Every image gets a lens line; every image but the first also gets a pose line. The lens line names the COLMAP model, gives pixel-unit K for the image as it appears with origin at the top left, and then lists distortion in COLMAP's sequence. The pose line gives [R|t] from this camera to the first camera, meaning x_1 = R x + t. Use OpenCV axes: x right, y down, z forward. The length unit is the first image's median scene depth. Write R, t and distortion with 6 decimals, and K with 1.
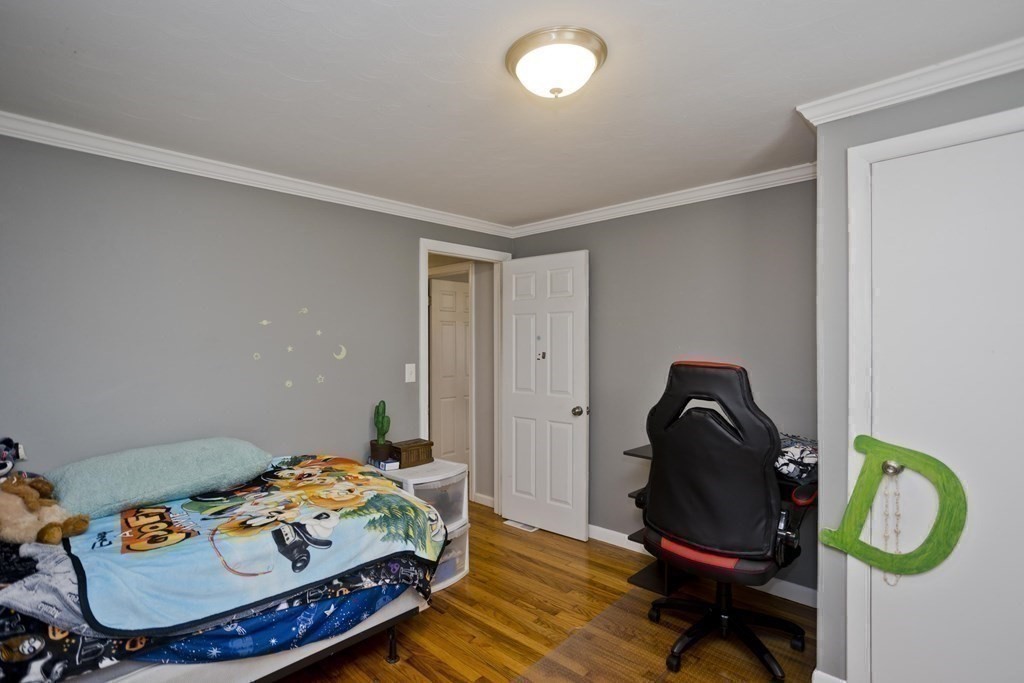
lens RADIAL K [[509.9, 0, 517.5], [0, 509.9, 340.4], [0, 0, 1]] dist [-0.053385, 0.031723]
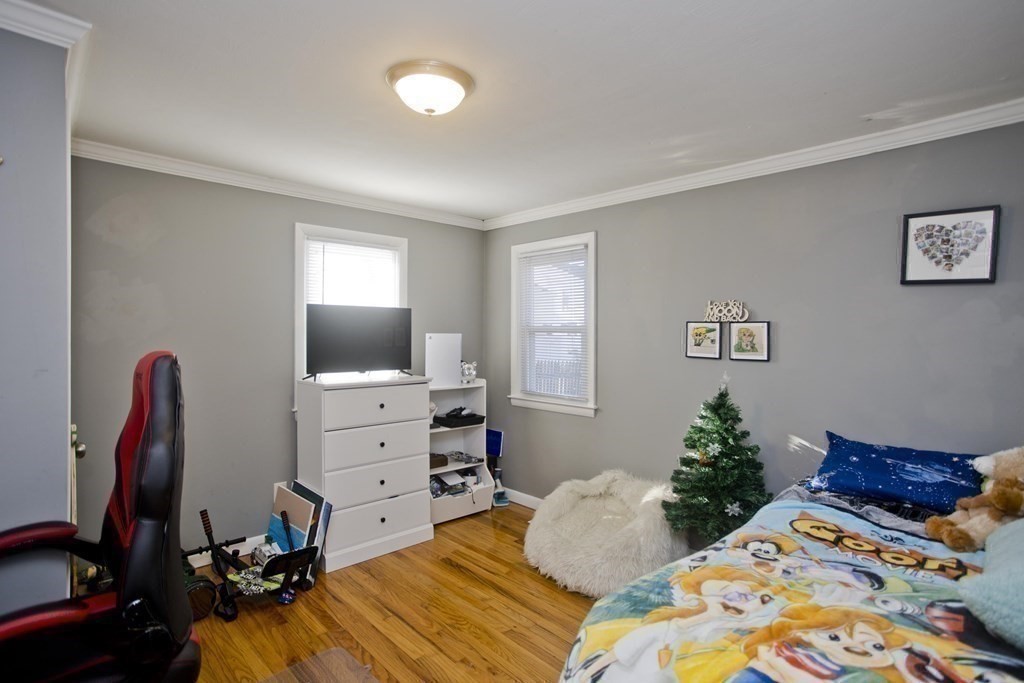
lens RADIAL K [[501.5, 0, 508.2], [0, 501.5, 328.0], [0, 0, 1]] dist [-0.048665, 0.029411]
pose [[-0.997673, -0.004695, 0.068022, -0.148606], [-0.005863, 0.999838, -0.016990, 0.019676], [-0.067931, -0.017349, -0.997539, 1.729251]]
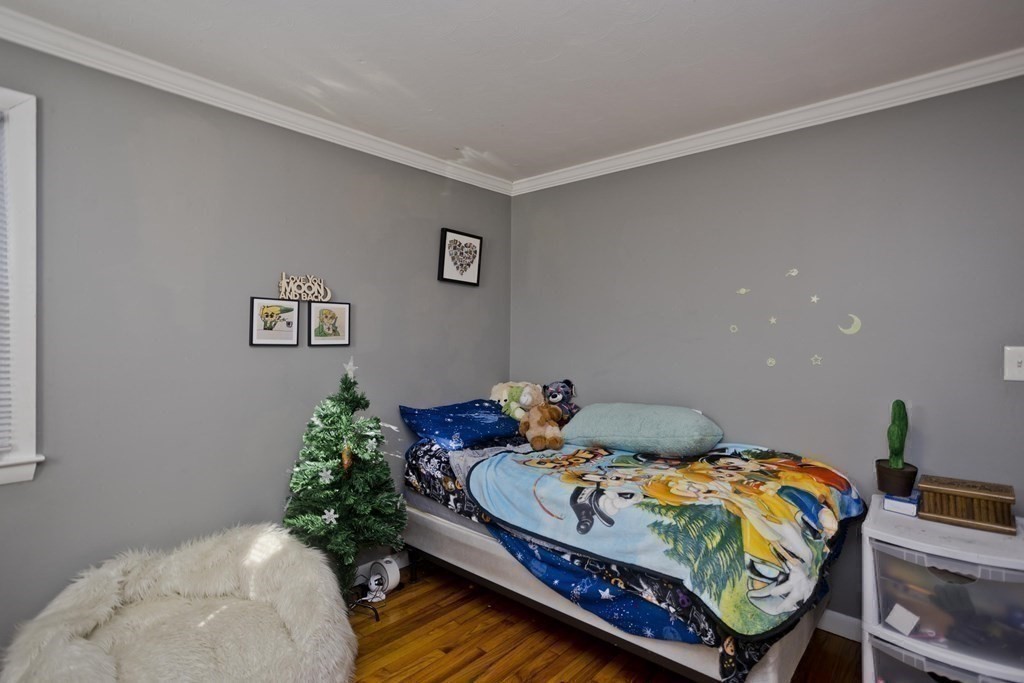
lens RADIAL K [[517.9, 0, 501.2], [0, 517.9, 332.5], [0, 0, 1]] dist [-0.056659, 0.036479]
pose [[0.013396, -0.004161, -0.999902, 0.538391], [0.001735, 0.999990, -0.004138, 0.054870], [0.999909, -0.001679, 0.013403, 0.746478]]
